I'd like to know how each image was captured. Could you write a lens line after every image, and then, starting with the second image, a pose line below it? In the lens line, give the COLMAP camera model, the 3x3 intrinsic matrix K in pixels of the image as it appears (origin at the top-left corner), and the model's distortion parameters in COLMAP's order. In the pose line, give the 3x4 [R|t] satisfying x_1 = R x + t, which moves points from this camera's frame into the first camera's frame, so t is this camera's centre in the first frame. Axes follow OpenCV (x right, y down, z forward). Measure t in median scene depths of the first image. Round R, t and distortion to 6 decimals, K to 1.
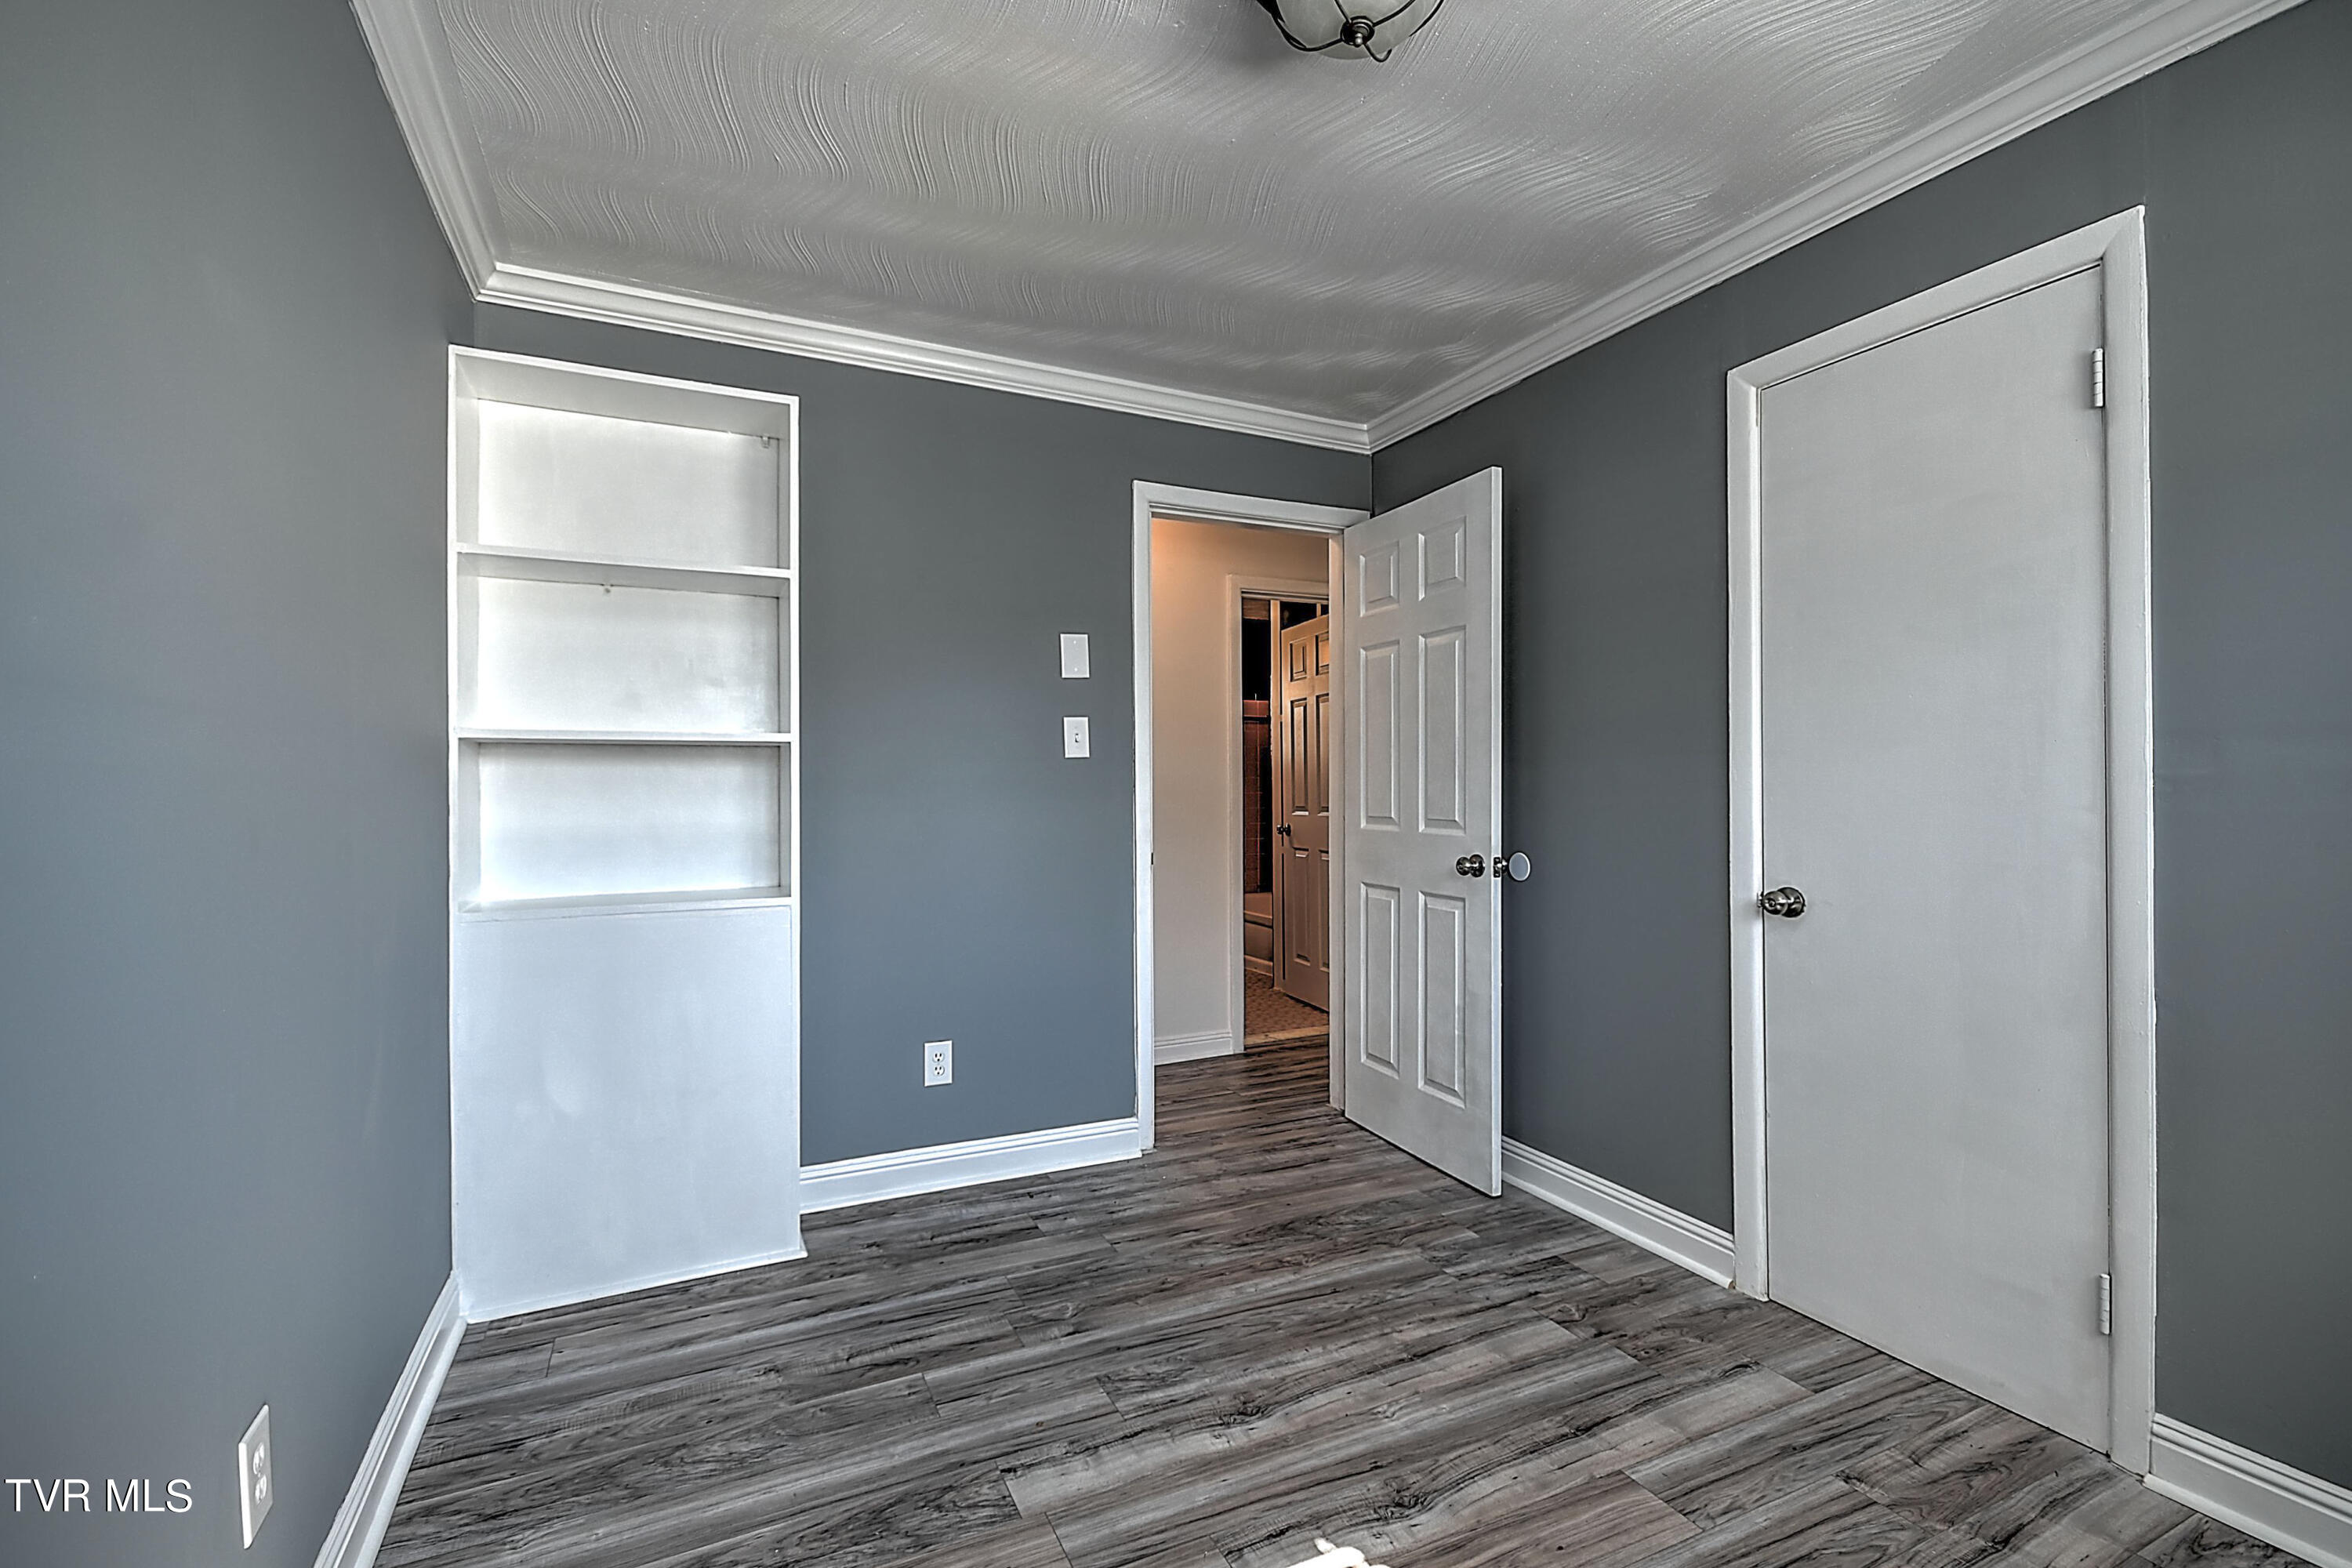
lens RADIAL K [[1032.4, 0, 1169.5], [0, 1032.4, 790.4], [0, 0, 1]] dist [0.014646, -0.006633]
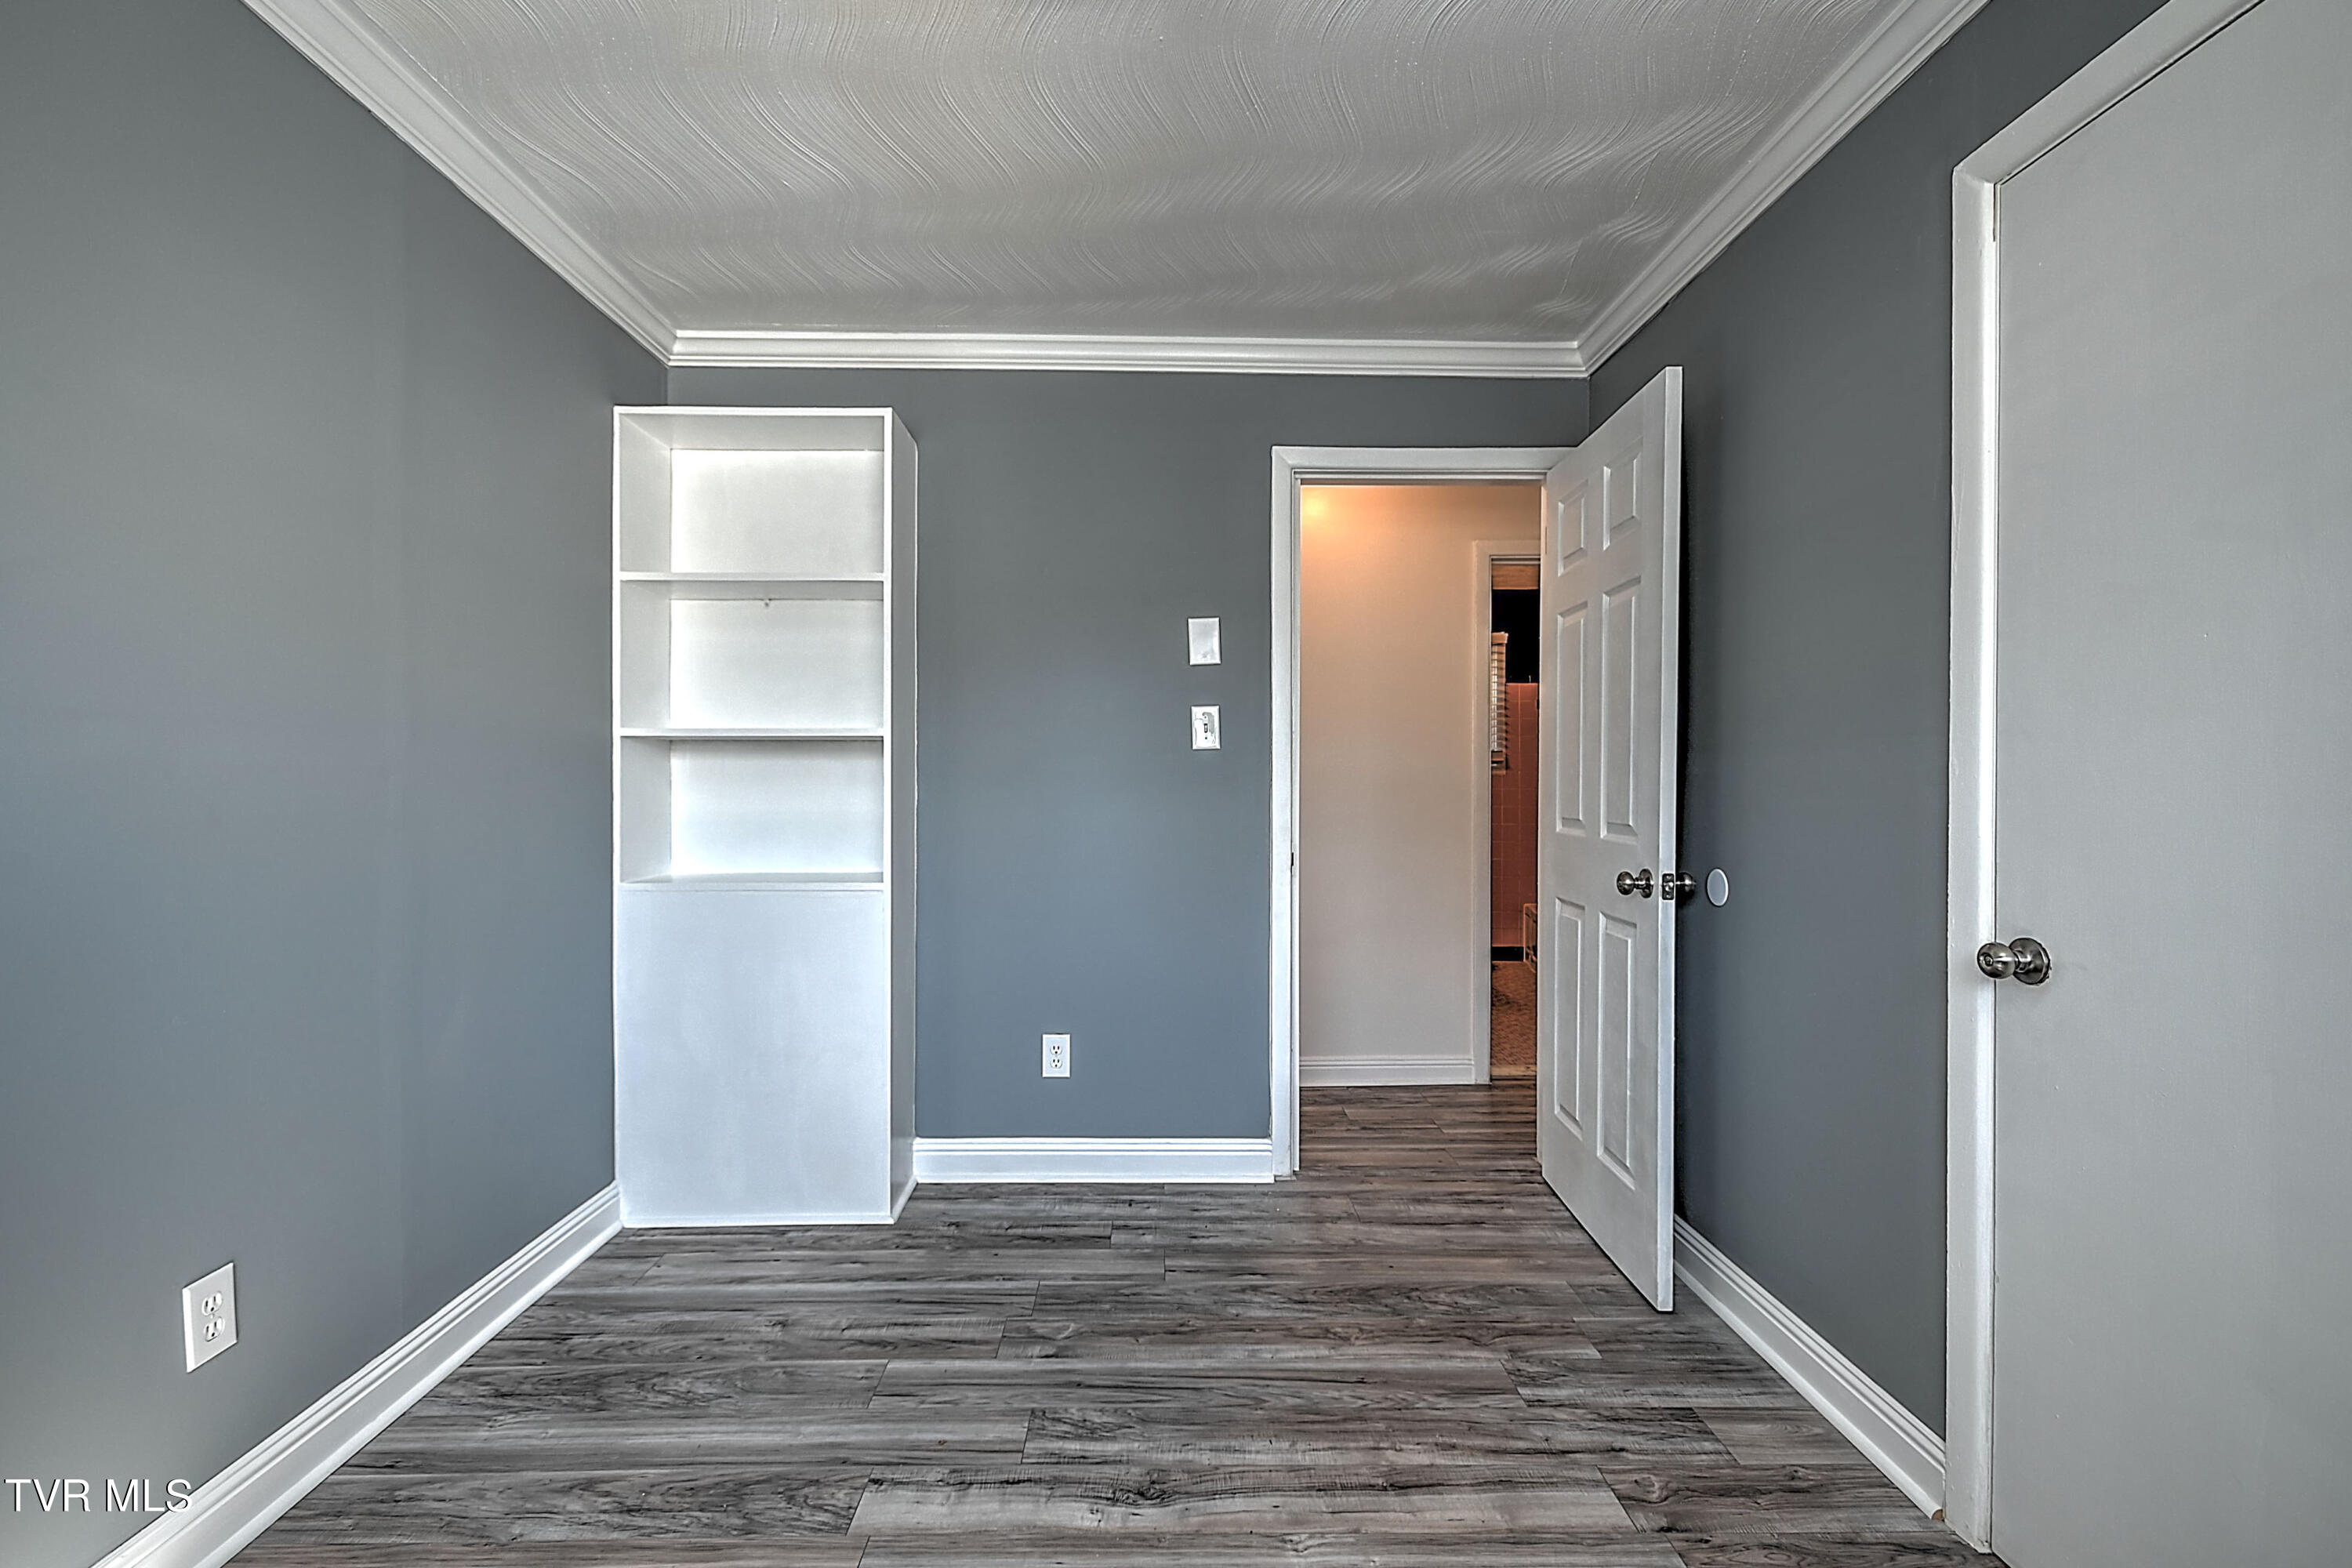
lens RADIAL K [[1032.4, 0, 1169.5], [0, 1032.4, 790.4], [0, 0, 1]] dist [0.014646, -0.006633]
pose [[0.908053, 0.009159, -0.418756, 0.353169], [-0.006504, 0.999949, 0.007767, -0.001402], [0.418805, -0.004329, 0.908066, 0.166470]]
